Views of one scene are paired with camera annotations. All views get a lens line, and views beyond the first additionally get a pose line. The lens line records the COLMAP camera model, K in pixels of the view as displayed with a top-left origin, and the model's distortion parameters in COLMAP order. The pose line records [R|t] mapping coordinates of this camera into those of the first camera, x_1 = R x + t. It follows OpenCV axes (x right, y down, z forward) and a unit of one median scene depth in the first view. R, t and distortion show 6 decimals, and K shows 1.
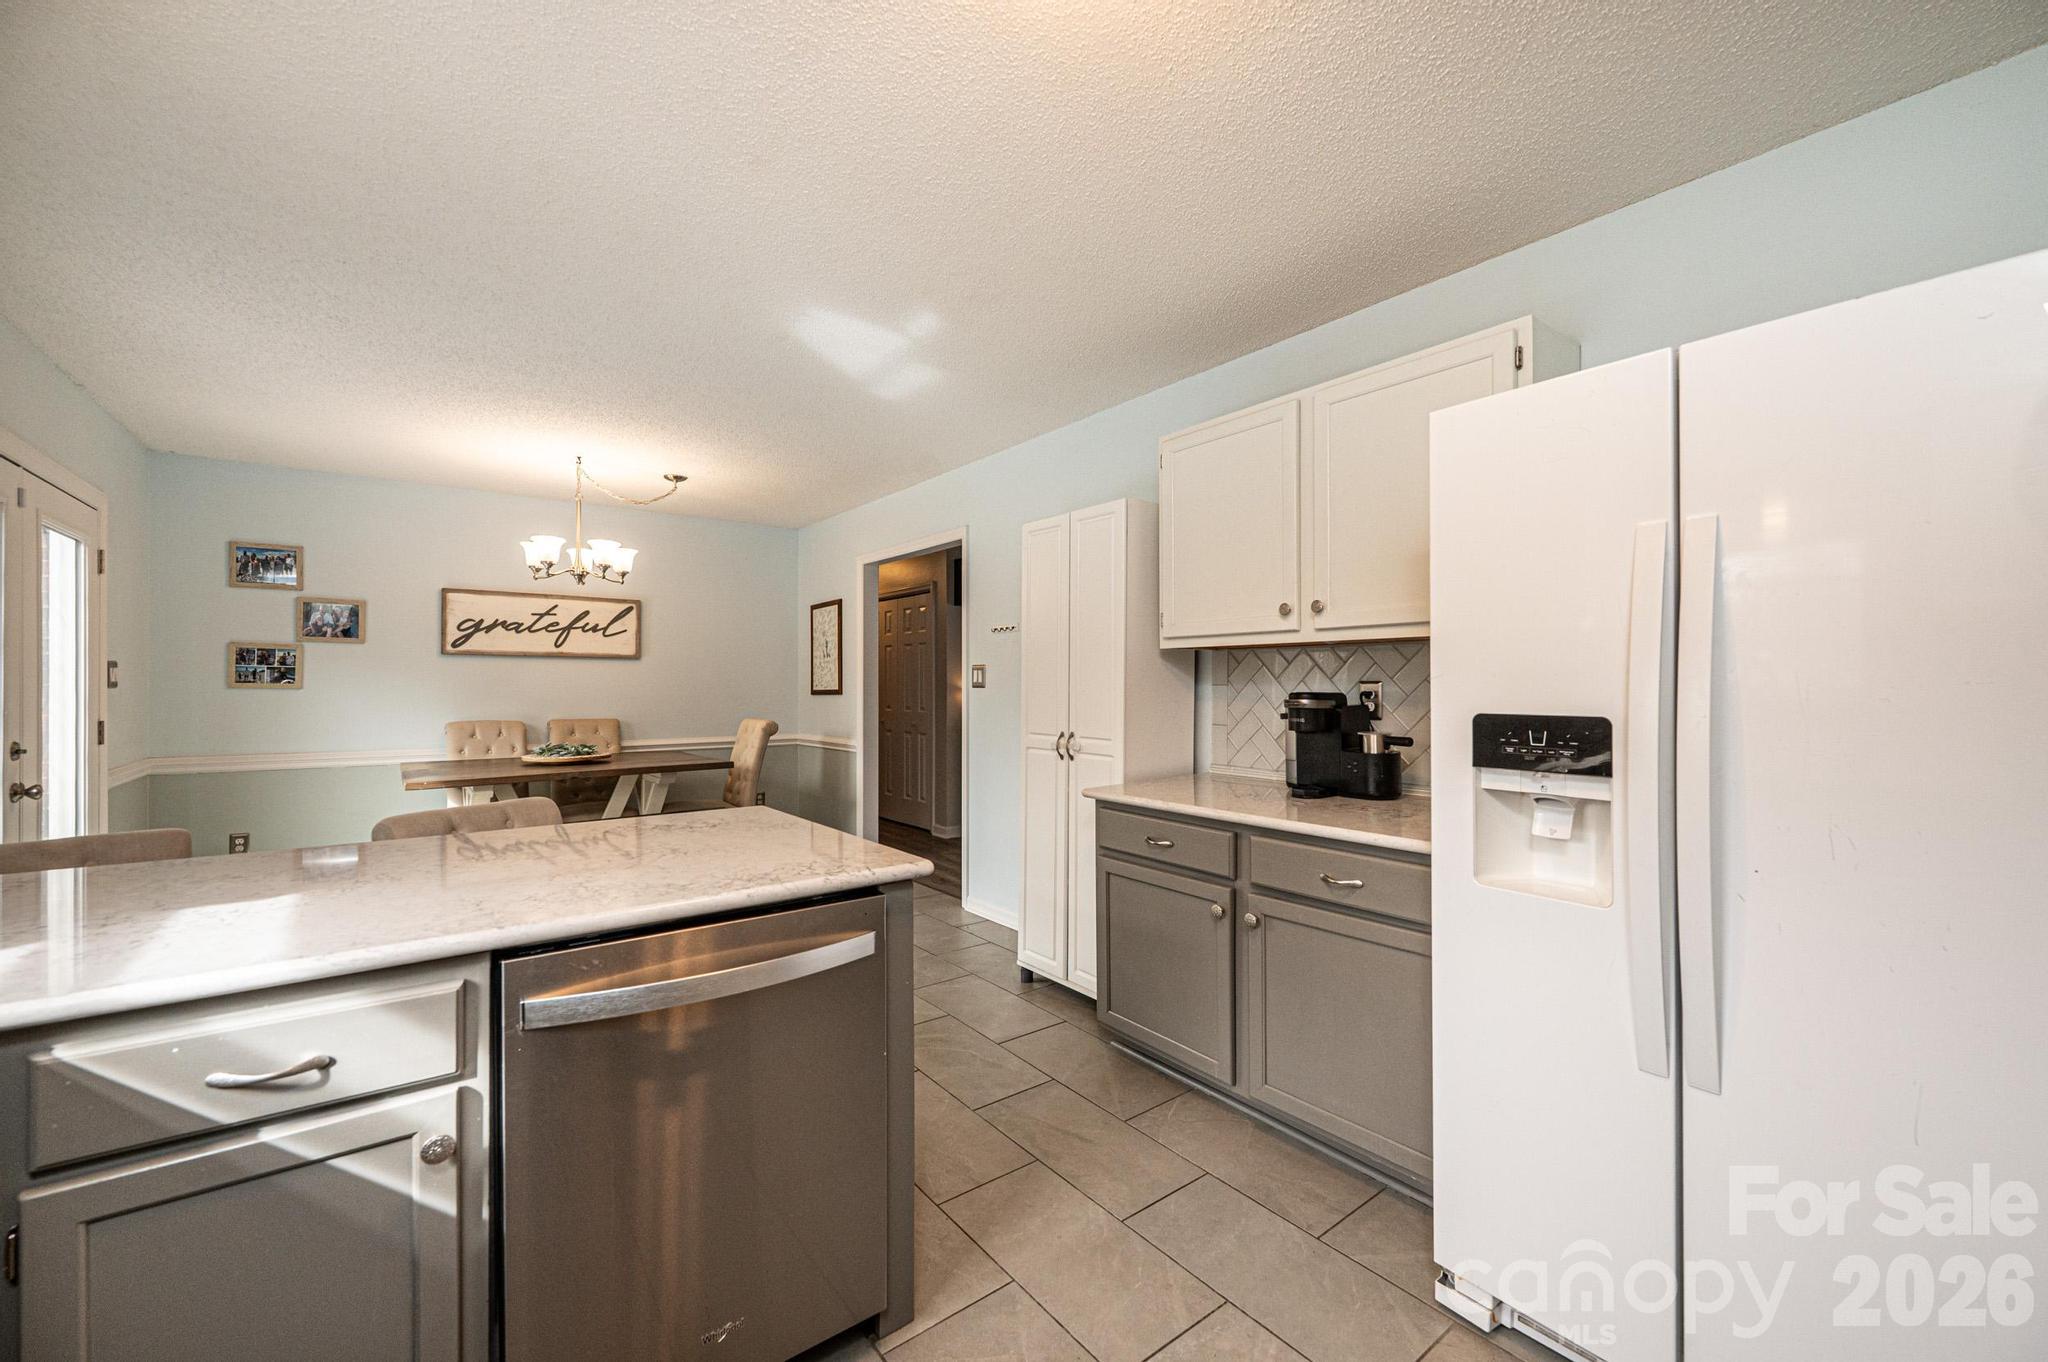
lens RADIAL K [[826.3, 0, 1024.0], [0, 826.3, 681.0], [0, 0, 1]] dist [-0.006390, -0.000284]
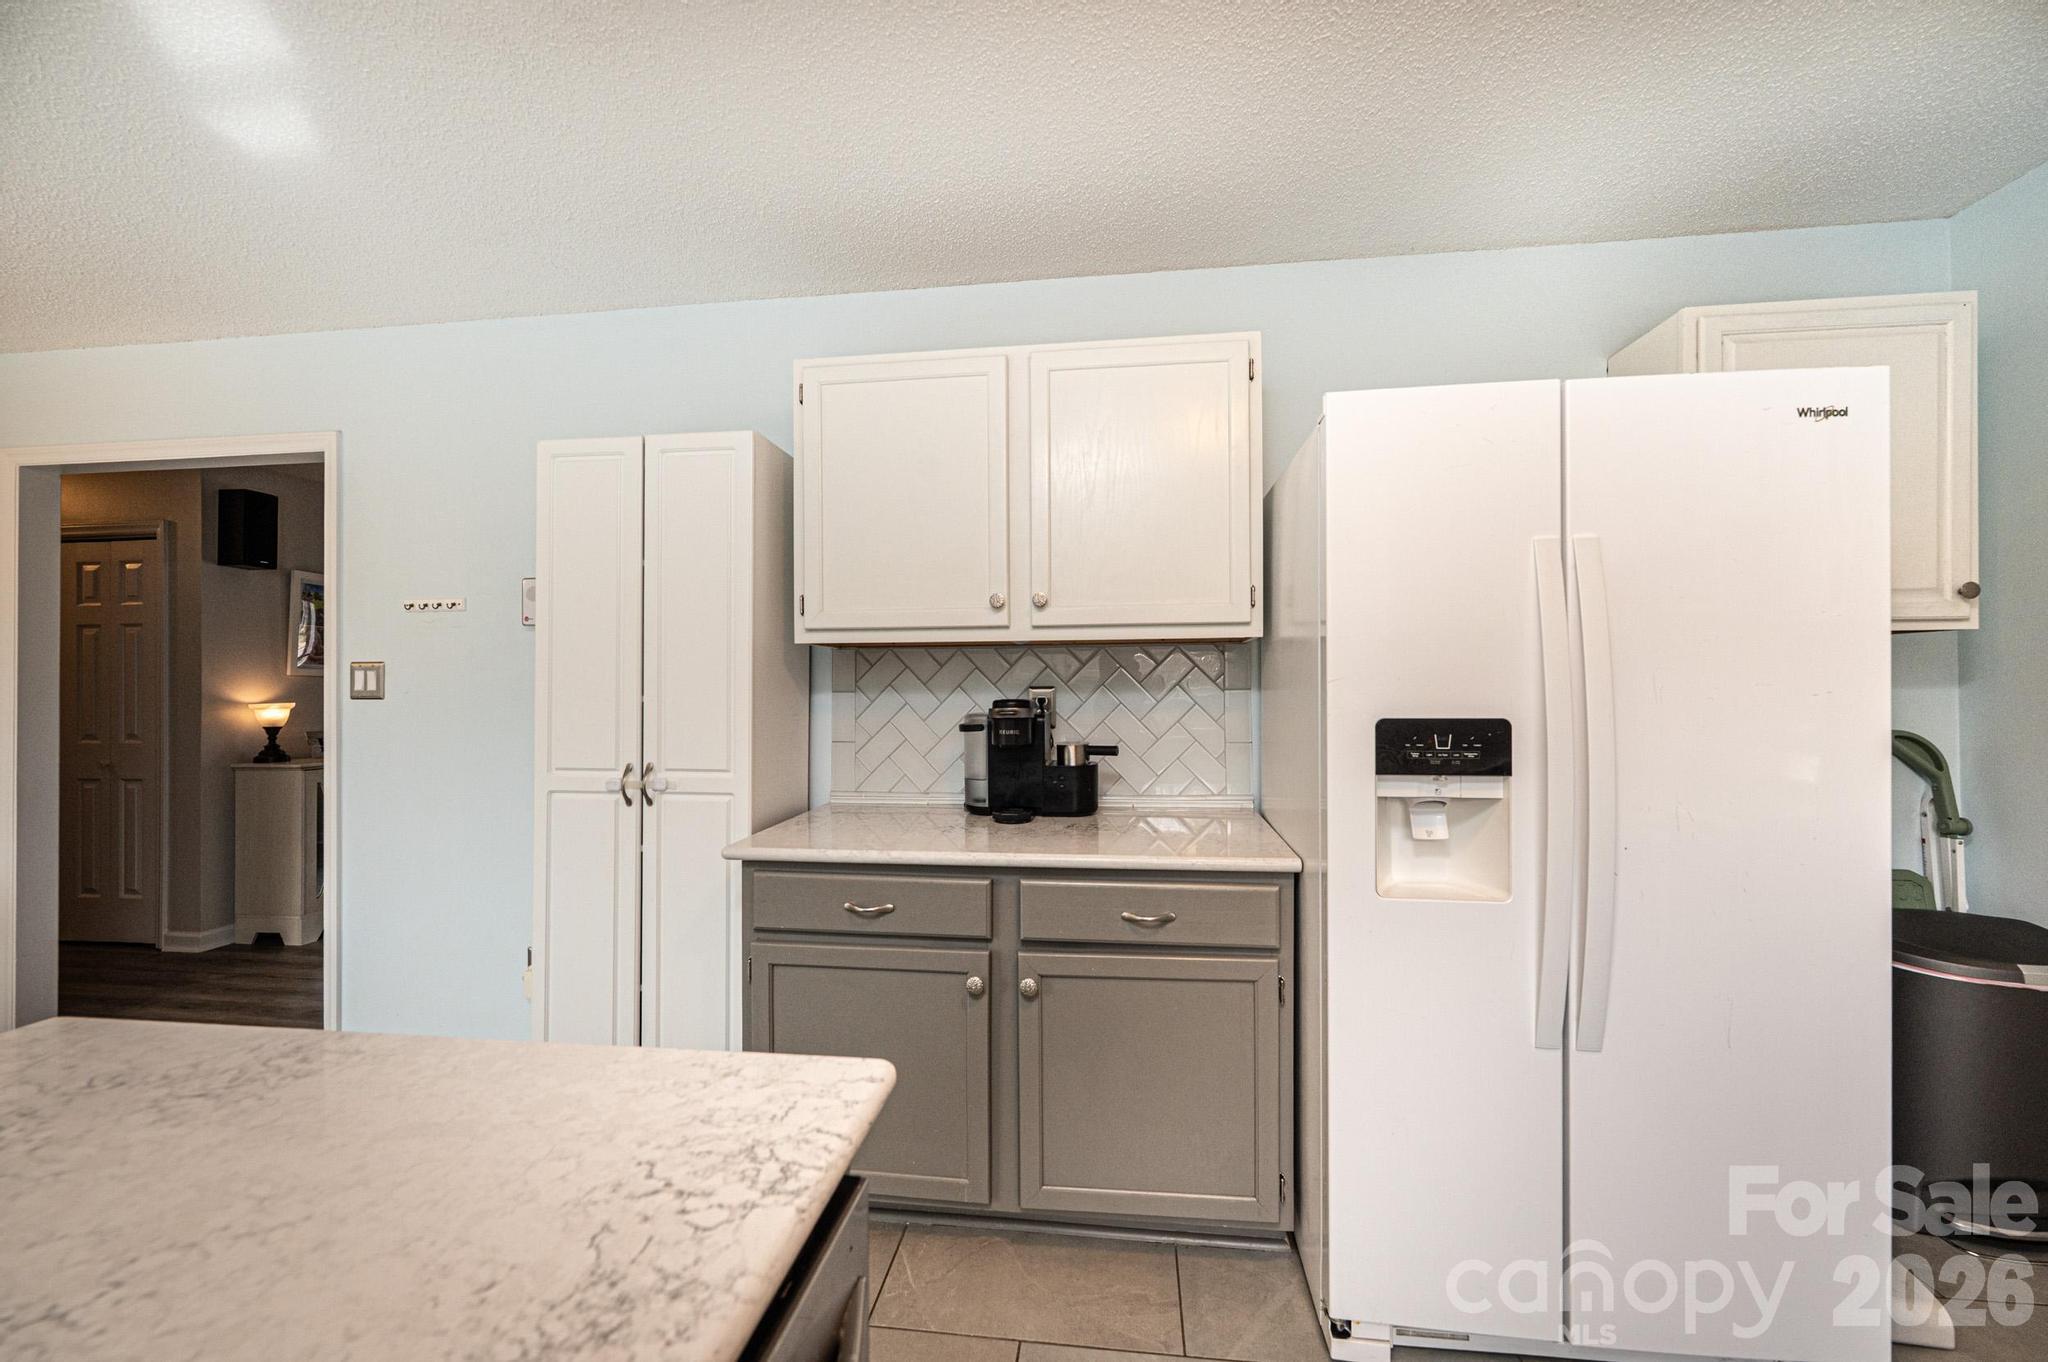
lens RADIAL K [[826.3, 0, 1024.0], [0, 826.3, 681.0], [0, 0, 1]] dist [-0.006390, -0.000284]
pose [[0.698167, 0.004770, 0.715919, -0.260924], [0.002398, 0.999957, -0.009002, 0.002164], [-0.715931, 0.008002, 0.698125, 0.389310]]
